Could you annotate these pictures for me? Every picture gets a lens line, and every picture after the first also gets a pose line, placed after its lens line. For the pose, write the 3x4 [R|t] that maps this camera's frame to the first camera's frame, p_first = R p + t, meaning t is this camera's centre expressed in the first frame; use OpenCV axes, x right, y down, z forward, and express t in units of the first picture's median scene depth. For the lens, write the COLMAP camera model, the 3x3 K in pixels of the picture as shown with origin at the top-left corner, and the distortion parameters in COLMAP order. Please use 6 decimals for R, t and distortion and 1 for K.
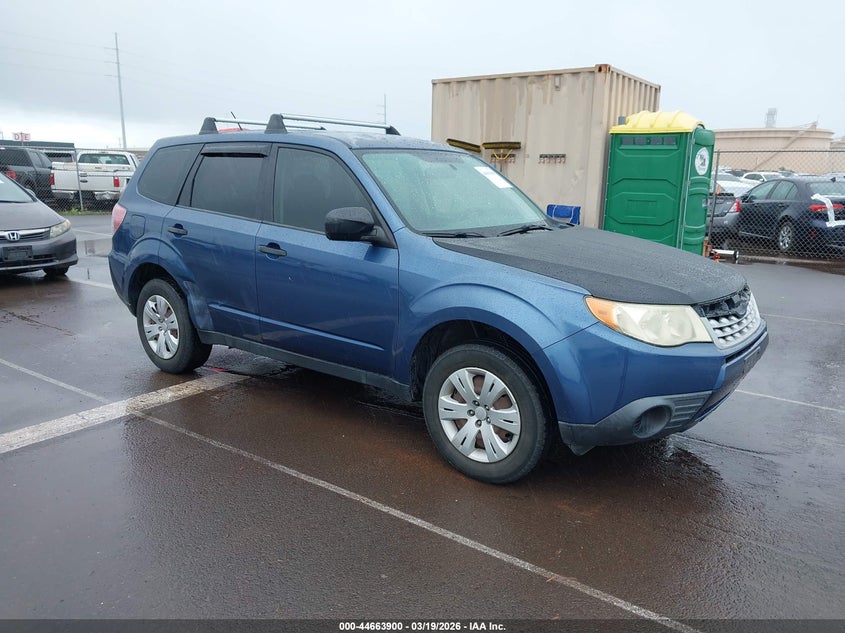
lens RADIAL K [[665.4, 0, 422.5], [0, 665.4, 316.5], [0, 0, 1]] dist [-0.000239, -0.000686]
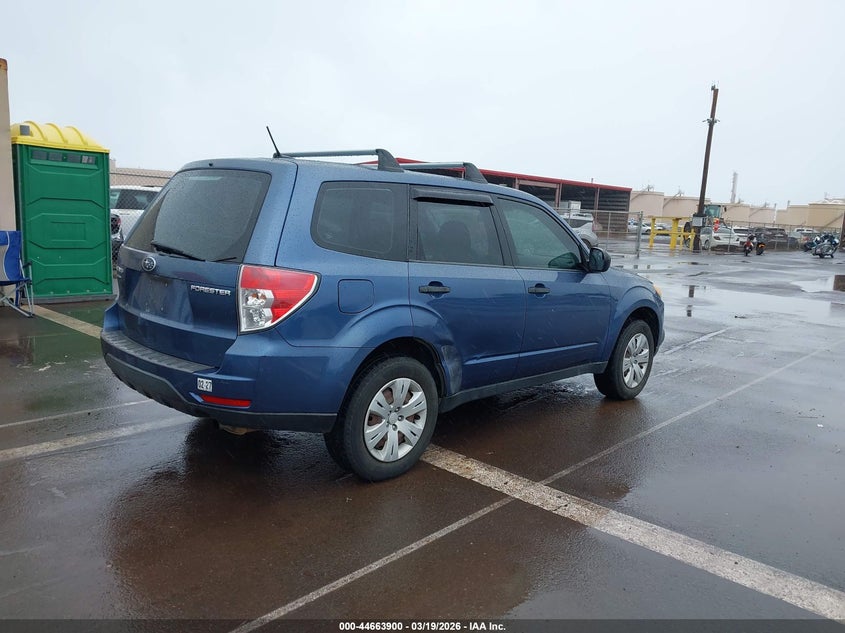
lens RADIAL K [[651.1, 0, 424.0], [0, 651.1, 304.4], [0, 0, 1]] dist [0.096445, 0.000009]
pose [[0.132670, -0.144929, 0.980507, -1.180783], [0.166013, 0.978526, 0.122173, -0.213150], [-0.977158, 0.146569, 0.153881, 0.888561]]
